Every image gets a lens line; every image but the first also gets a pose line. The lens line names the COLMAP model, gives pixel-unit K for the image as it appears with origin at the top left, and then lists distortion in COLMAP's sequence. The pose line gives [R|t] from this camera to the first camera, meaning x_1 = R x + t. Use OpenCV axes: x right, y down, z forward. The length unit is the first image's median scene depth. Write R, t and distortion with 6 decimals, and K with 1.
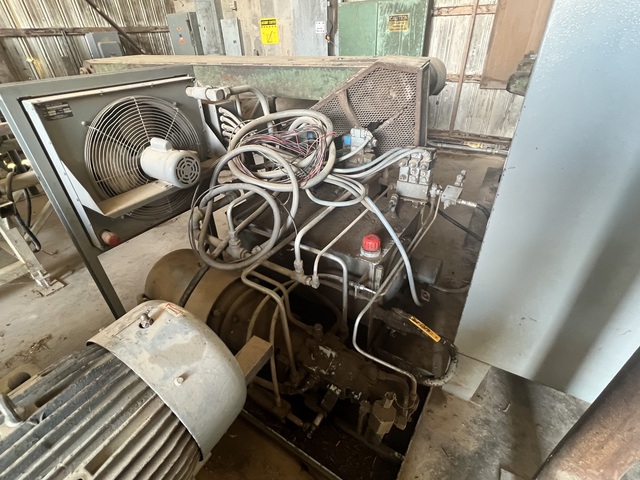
lens RADIAL K [[317.2, 0, 320.0], [0, 317.2, 240.0], [0, 0, 1]] dist [0.000049, -0.000794]
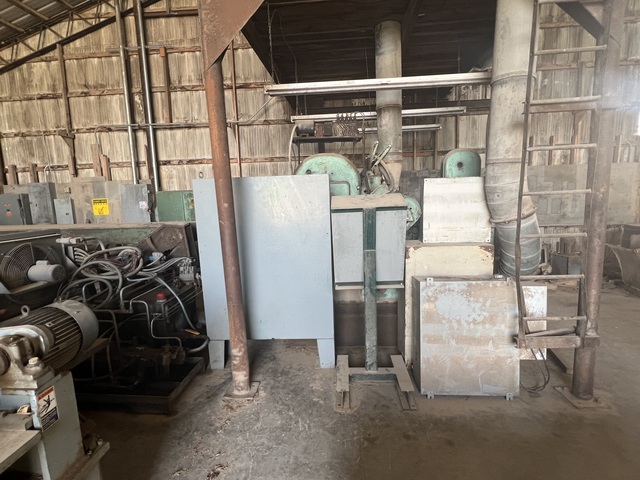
lens RADIAL K [[317.2, 0, 320.0], [0, 317.2, 240.0], [0, 0, 1]] dist [0.000049, -0.000794]
pose [[0.887743, -0.058687, 0.456584, 0.126818], [0.254406, 0.889160, -0.380359, 0.634858], [-0.383654, 0.453818, 0.804275, -1.113287]]
